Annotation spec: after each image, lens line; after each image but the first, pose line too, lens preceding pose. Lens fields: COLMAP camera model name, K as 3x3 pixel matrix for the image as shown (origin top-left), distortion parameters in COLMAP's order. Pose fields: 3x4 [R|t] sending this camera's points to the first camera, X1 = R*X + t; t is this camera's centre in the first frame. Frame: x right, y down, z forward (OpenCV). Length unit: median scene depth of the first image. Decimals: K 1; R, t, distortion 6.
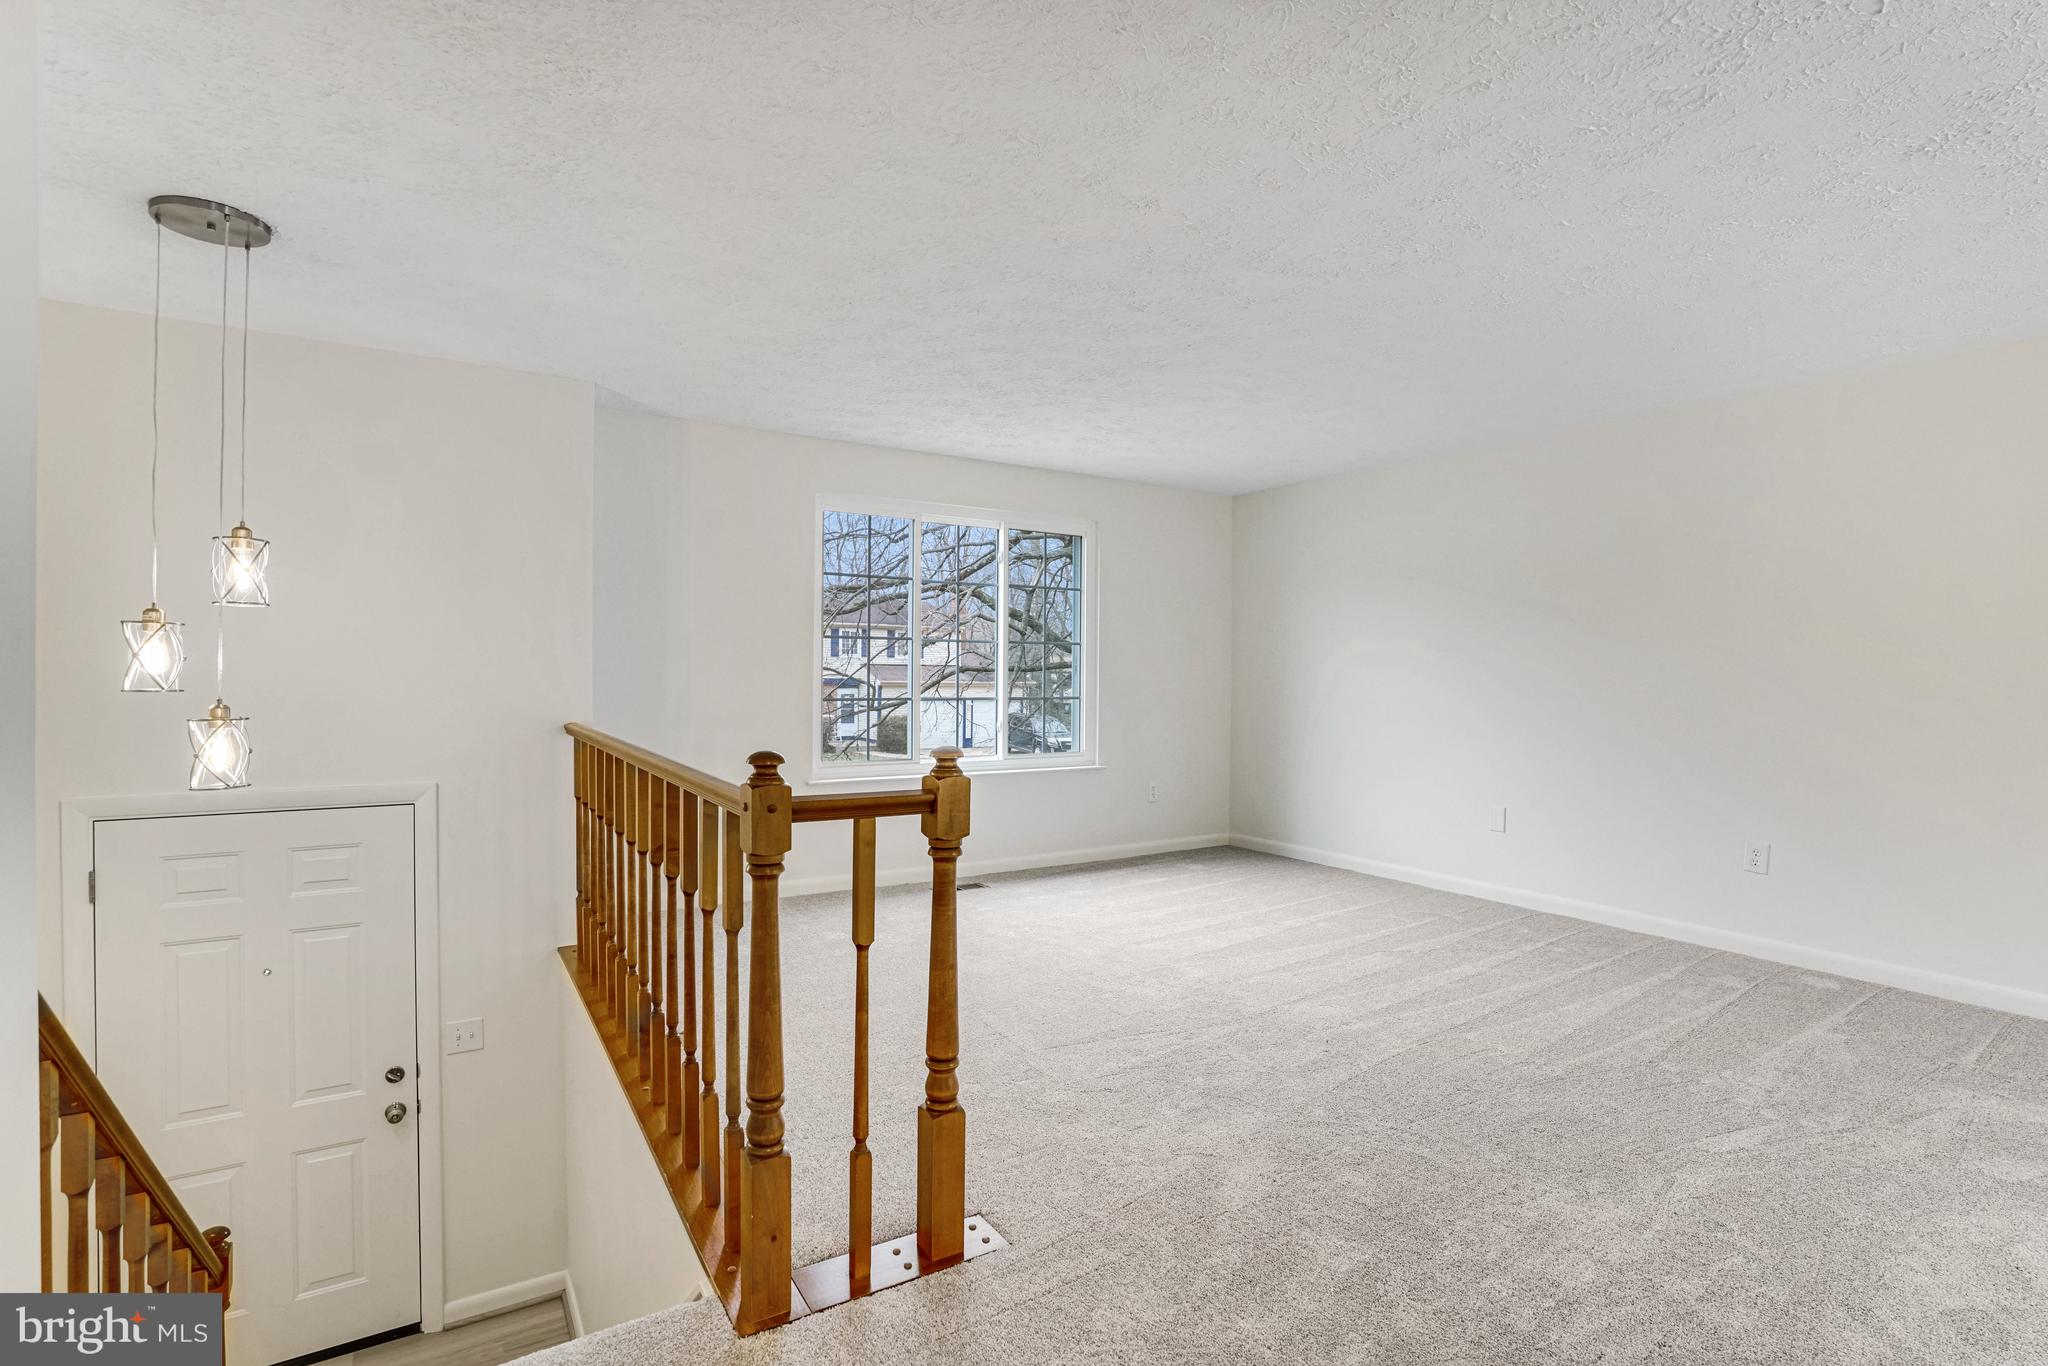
lens RADIAL K [[981.6, 0, 1024.0], [0, 981.6, 683.0], [0, 0, 1]] dist [-0.001826, 0.000297]
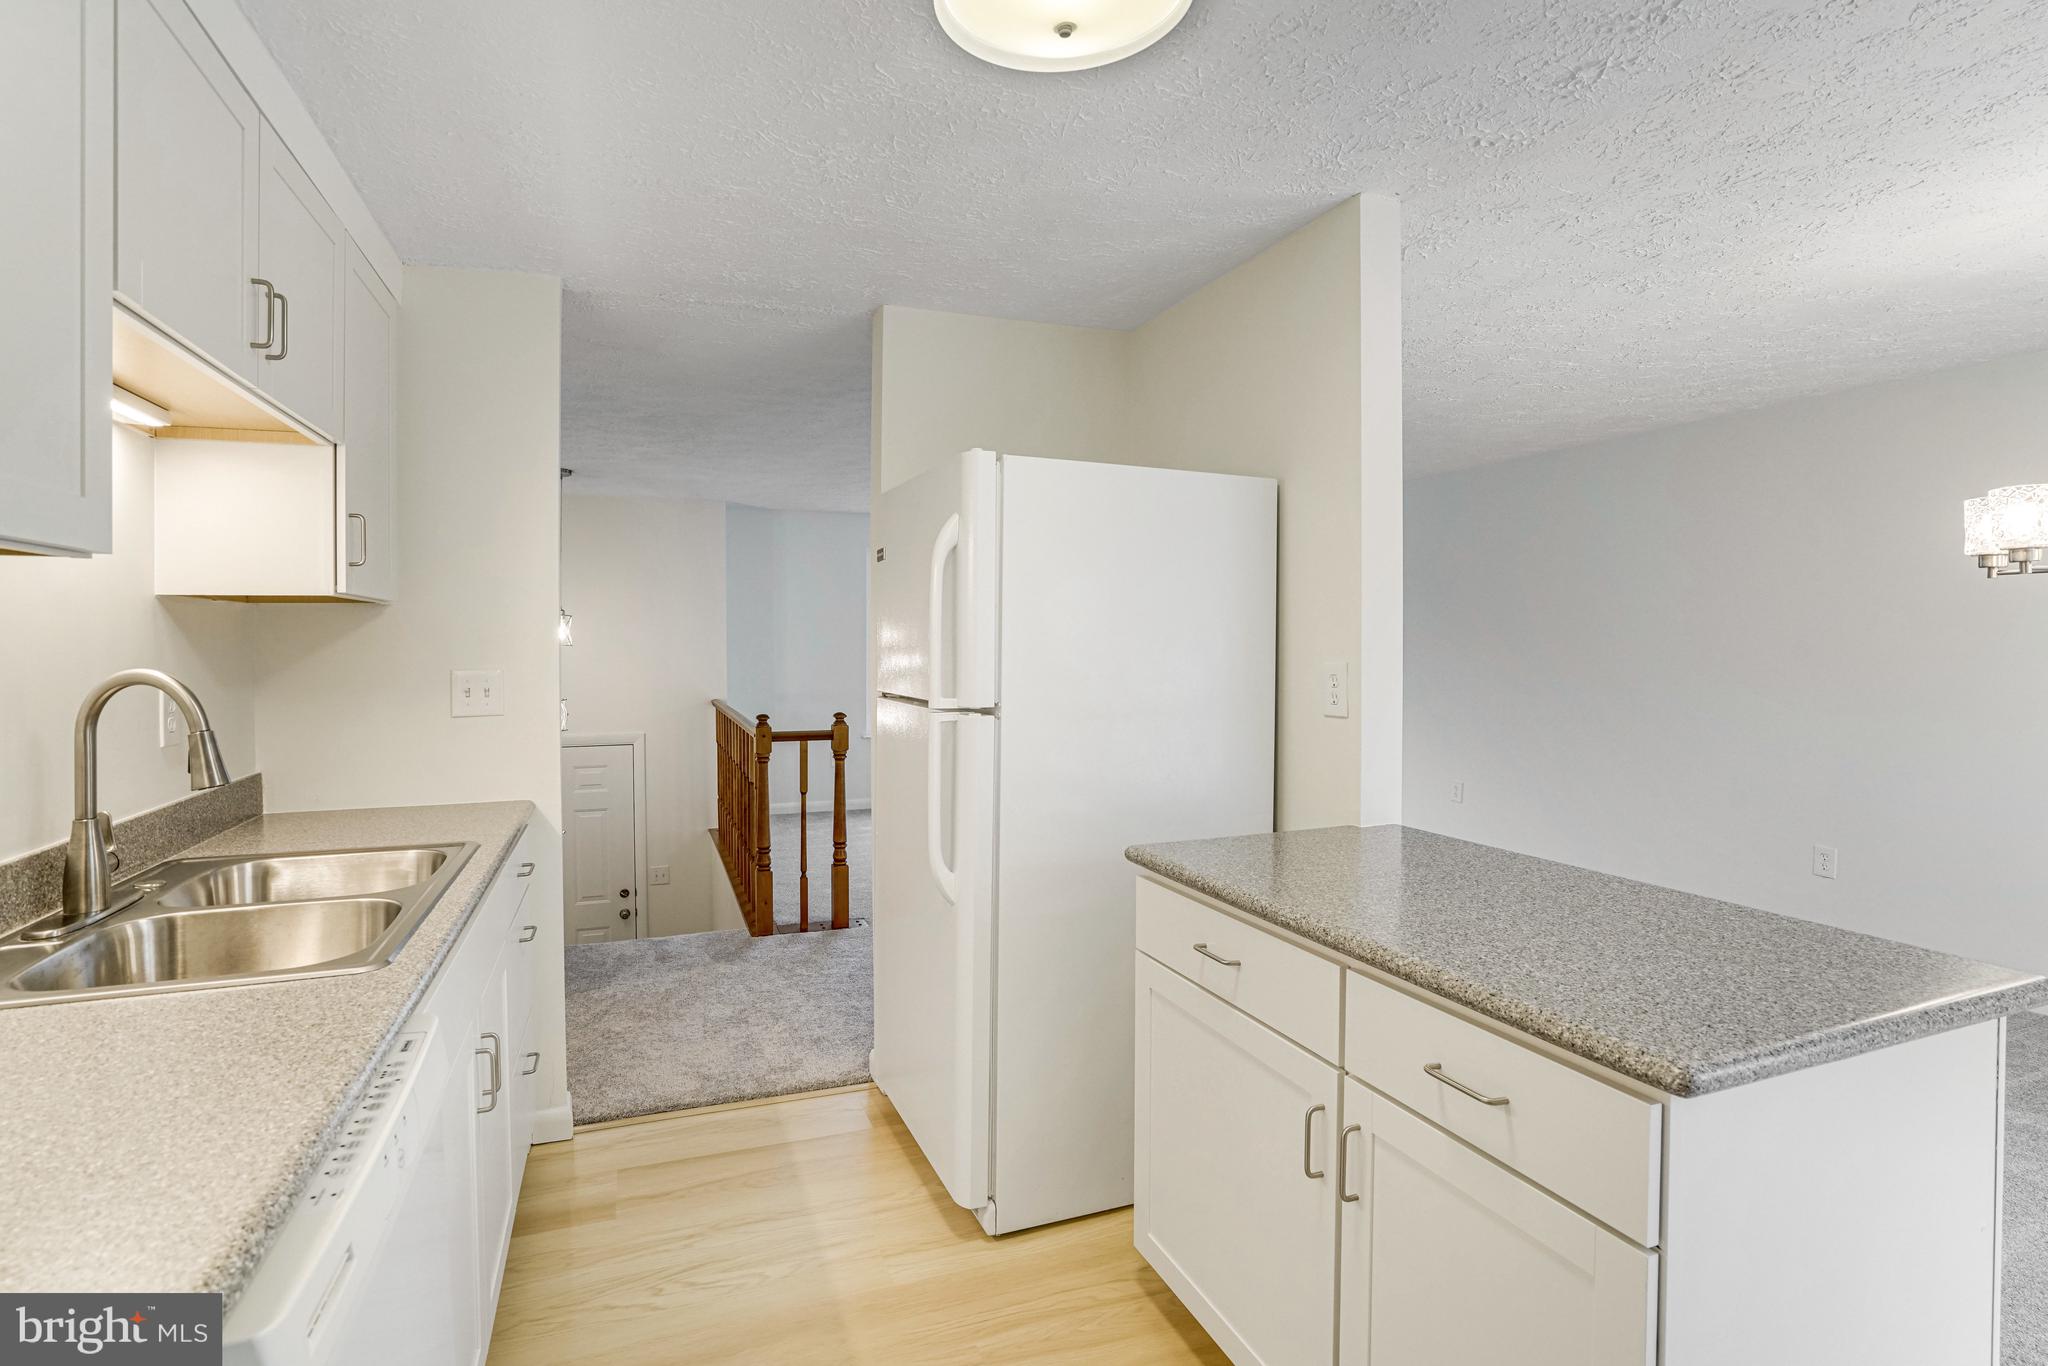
lens RADIAL K [[957.1, 0, 1021.7], [0, 957.1, 675.6], [0, 0, 1]] dist [-0.053930, 0.021109]
pose [[0.987483, 0.002262, -0.157707, 0.706447], [0.000483, 0.999849, 0.017364, -0.063733], [0.157723, -0.017223, 0.987333, -1.190434]]
